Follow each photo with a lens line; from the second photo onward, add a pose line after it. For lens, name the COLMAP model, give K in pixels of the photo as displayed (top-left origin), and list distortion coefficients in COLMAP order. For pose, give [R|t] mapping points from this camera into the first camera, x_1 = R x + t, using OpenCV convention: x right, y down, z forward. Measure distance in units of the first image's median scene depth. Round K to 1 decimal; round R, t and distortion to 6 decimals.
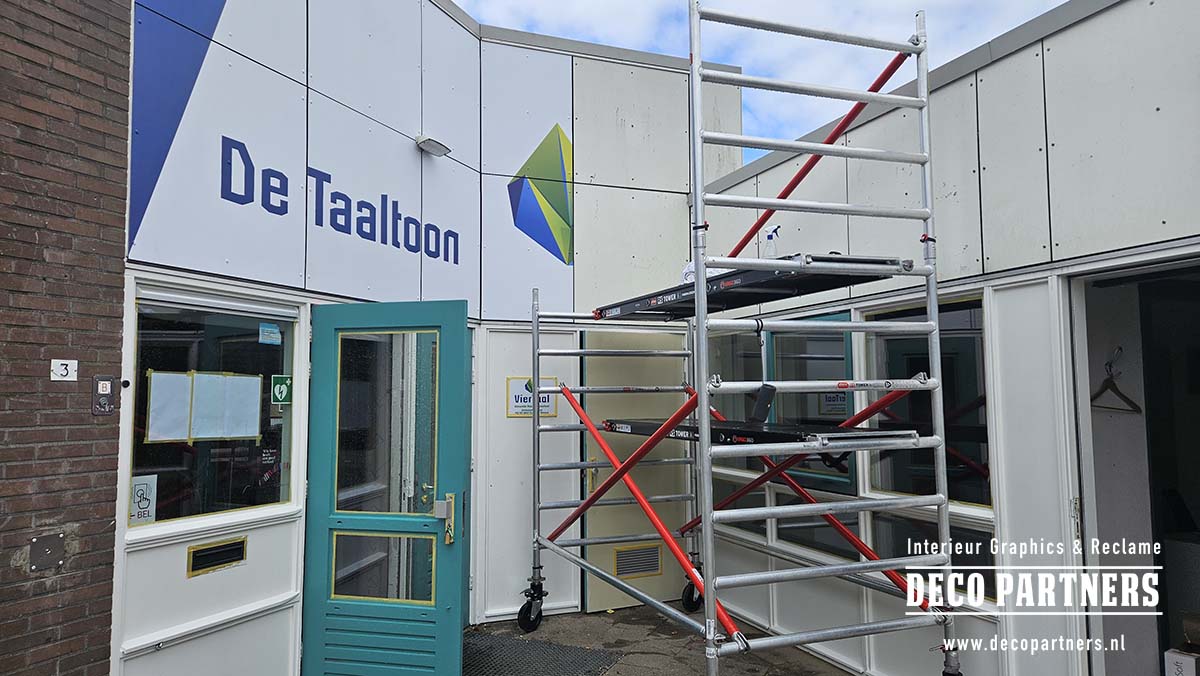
lens RADIAL K [[808.7, 0, 600.0], [0, 808.7, 338.0], [0, 0, 1]] dist [0.087518, -0.081793]
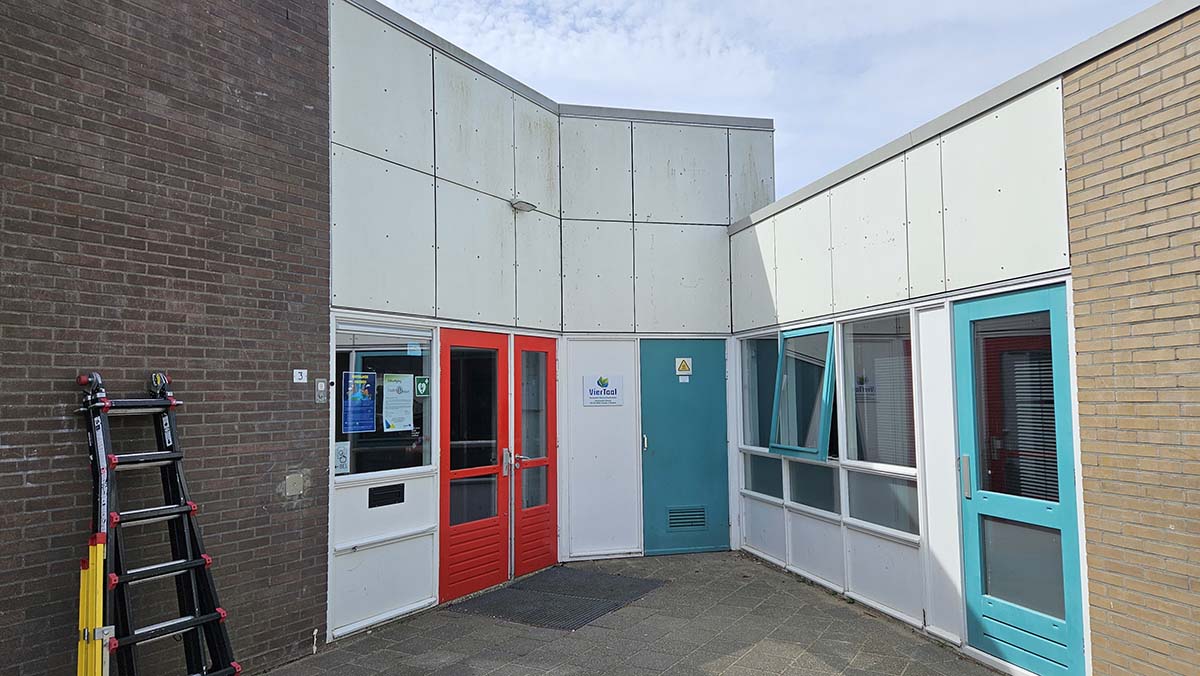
lens RADIAL K [[805.4, 0, 611.9], [0, 805.4, 349.4], [0, 0, 1]] dist [0.095273, -0.055218]
pose [[0.993116, -0.014754, -0.116199, 0.116889], [0.017129, 0.999664, 0.019465, -0.025931], [0.115872, -0.021321, 0.993035, -0.398235]]
